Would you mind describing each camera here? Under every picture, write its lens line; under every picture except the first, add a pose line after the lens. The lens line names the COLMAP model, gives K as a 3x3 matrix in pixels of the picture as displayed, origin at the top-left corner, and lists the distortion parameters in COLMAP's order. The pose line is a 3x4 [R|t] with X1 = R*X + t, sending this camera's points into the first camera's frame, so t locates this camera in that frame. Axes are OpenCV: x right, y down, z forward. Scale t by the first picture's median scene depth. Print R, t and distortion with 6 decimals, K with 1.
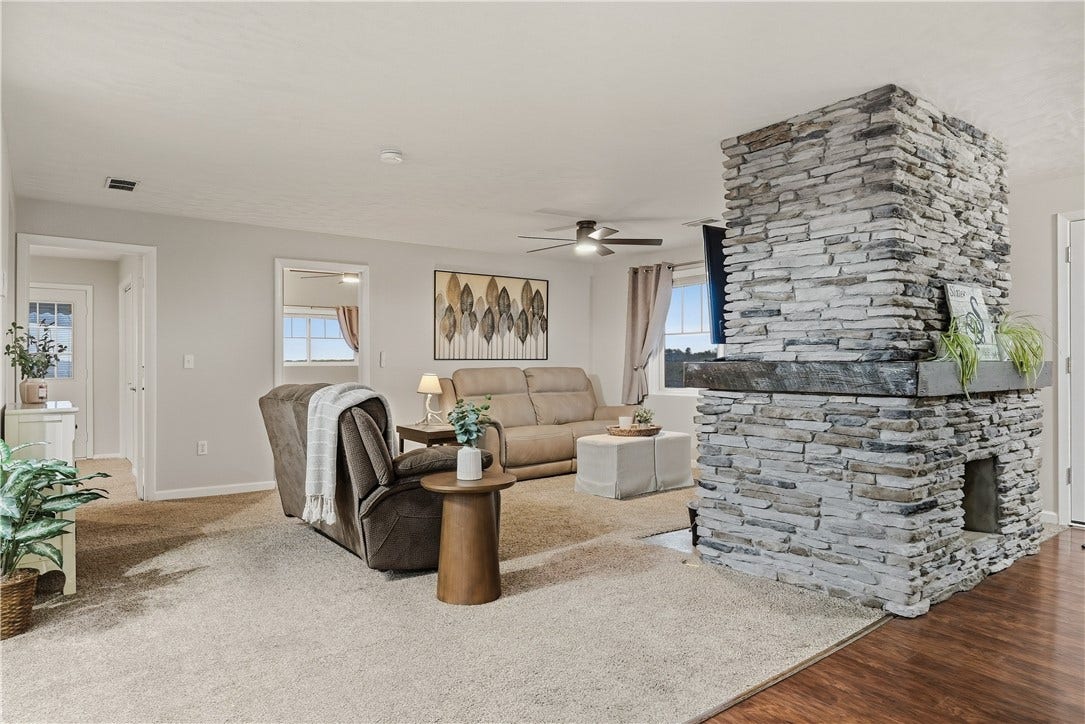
lens RADIAL K [[591.5, 0, 542.5], [0, 591.5, 362.0], [0, 0, 1]] dist [0.000992, 0.000799]
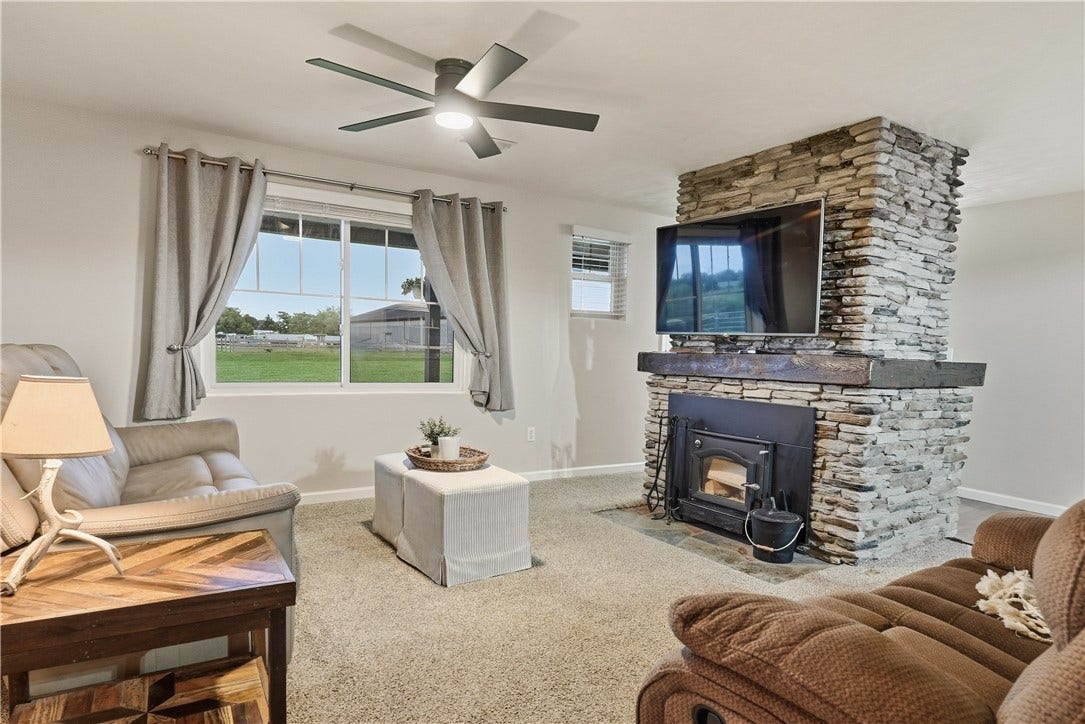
lens RADIAL K [[591.5, 0, 542.5], [0, 591.5, 362.0], [0, 0, 1]] dist [0.000992, 0.000799]
pose [[0.161639, -0.026149, 0.986503, -0.558461], [-0.036670, 0.998799, 0.032483, -0.006638], [-0.986168, -0.041426, 0.160486, 1.090102]]
